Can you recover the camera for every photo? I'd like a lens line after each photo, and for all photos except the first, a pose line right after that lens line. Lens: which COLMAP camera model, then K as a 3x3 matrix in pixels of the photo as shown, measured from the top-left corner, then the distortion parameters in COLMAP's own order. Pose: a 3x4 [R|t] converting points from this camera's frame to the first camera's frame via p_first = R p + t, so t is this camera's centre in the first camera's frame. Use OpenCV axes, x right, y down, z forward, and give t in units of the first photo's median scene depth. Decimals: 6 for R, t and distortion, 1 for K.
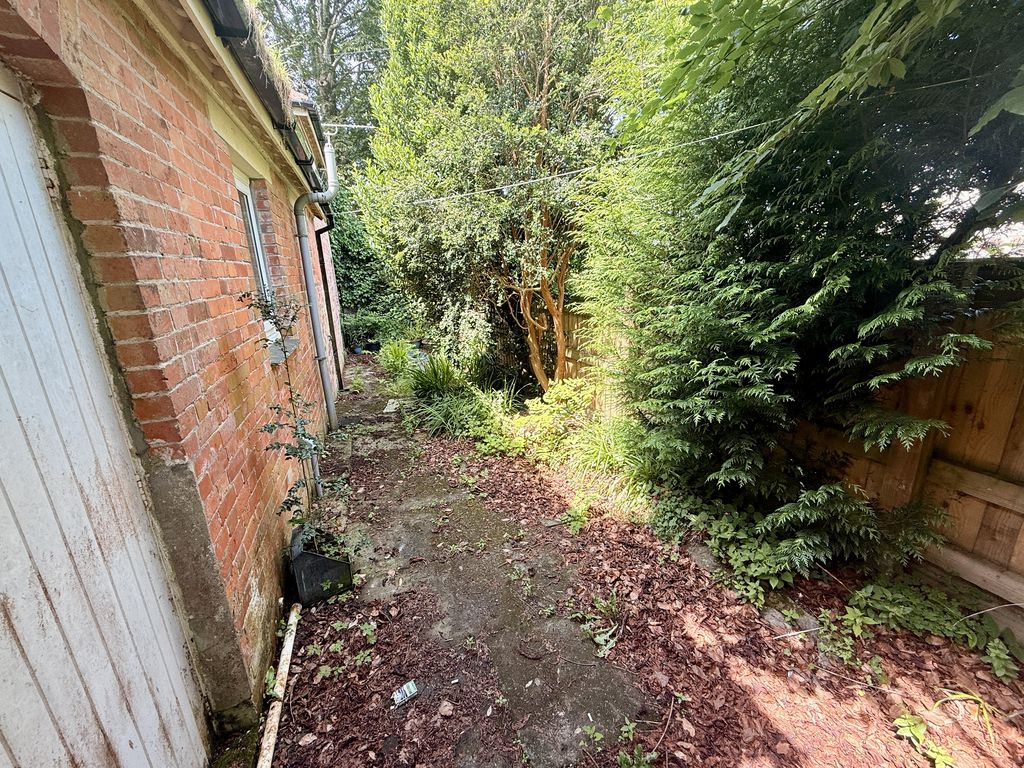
lens RADIAL K [[406.2, 0, 511.6], [0, 406.2, 389.6], [0, 0, 1]] dist [0.001154, -0.000348]
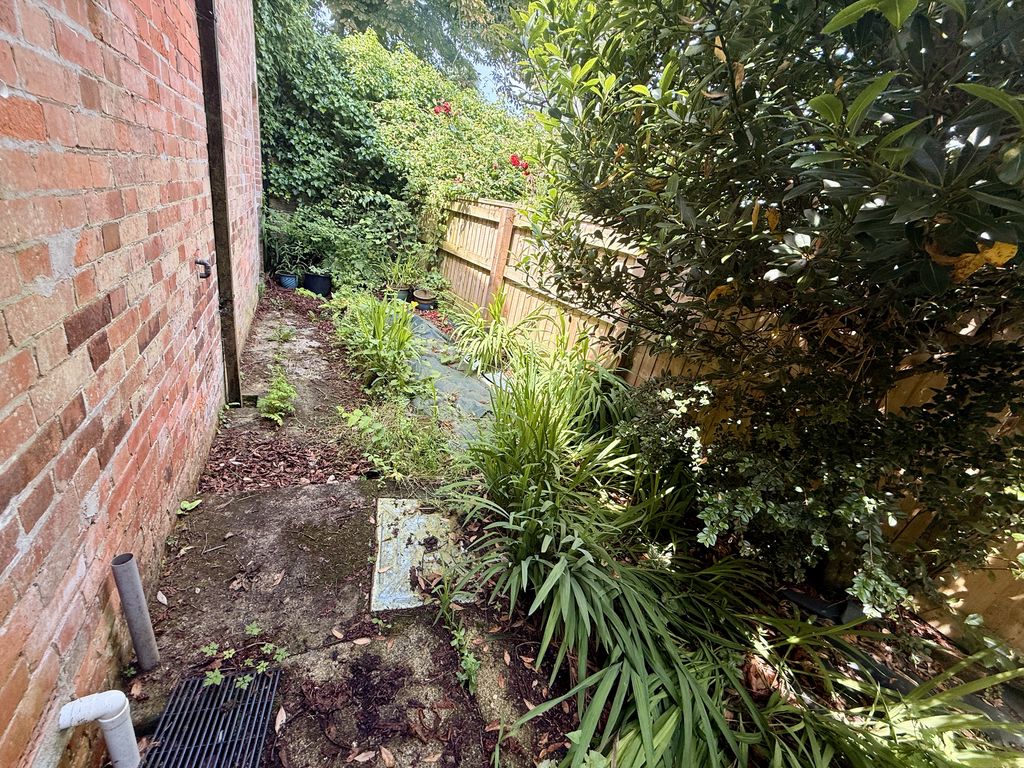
lens RADIAL K [[406.2, 0, 511.6], [0, 406.2, 389.6], [0, 0, 1]] dist [0.001154, -0.000348]
pose [[0.970492, 0.164214, 0.176574, -0.157055], [-0.184615, 0.977078, 0.106004, -0.068375], [-0.155119, -0.135474, 0.978563, 0.392375]]
